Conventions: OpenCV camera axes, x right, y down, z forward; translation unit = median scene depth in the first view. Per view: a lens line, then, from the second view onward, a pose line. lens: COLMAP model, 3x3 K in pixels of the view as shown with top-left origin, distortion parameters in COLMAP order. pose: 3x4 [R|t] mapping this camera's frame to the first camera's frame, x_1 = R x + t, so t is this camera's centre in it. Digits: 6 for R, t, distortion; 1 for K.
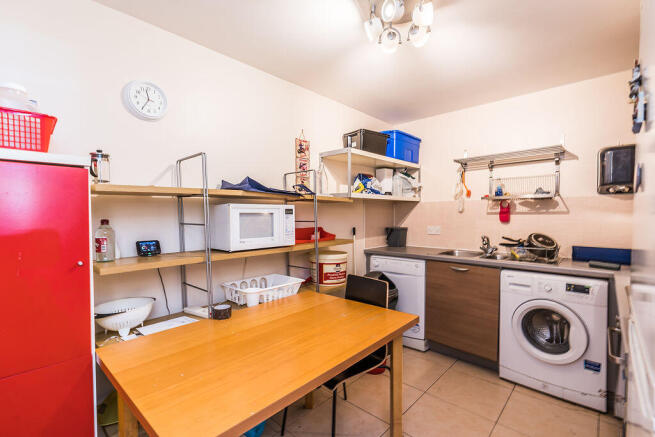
lens RADIAL K [[297.9, 0, 327.5], [0, 297.9, 218.5], [0, 0, 1]] dist [-0.010539, 0.000325]
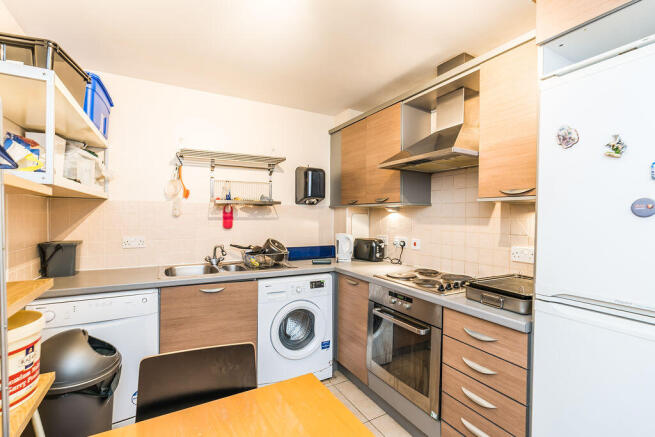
lens RADIAL K [[297.9, 0, 327.5], [0, 297.9, 218.5], [0, 0, 1]] dist [-0.010539, 0.000325]
pose [[0.297428, -0.000093, 0.954744, -0.215014], [0.000442, 1.000000, -0.000040, -0.019883], [-0.954744, 0.000434, 0.297428, 0.473191]]
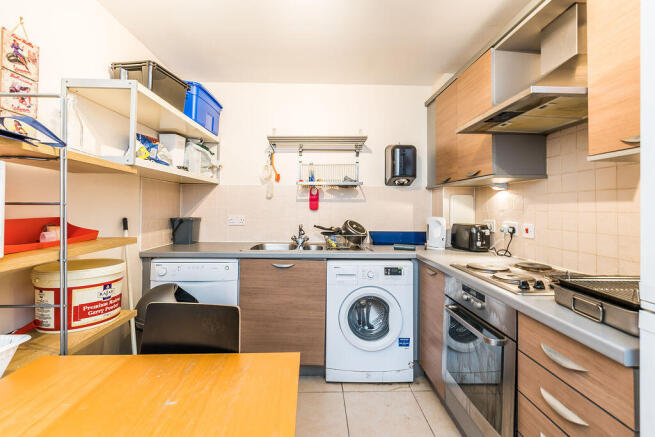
lens RADIAL K [[302.8, 0, 326.9], [0, 302.8, 200.7], [0, 0, 1]] dist [-0.011288, 0.000248]
pose [[0.705126, 0.026261, 0.708596, -0.071539], [-0.002710, 0.999406, -0.034342, 0.017772], [-0.709077, 0.022295, 0.704779, 0.312763]]
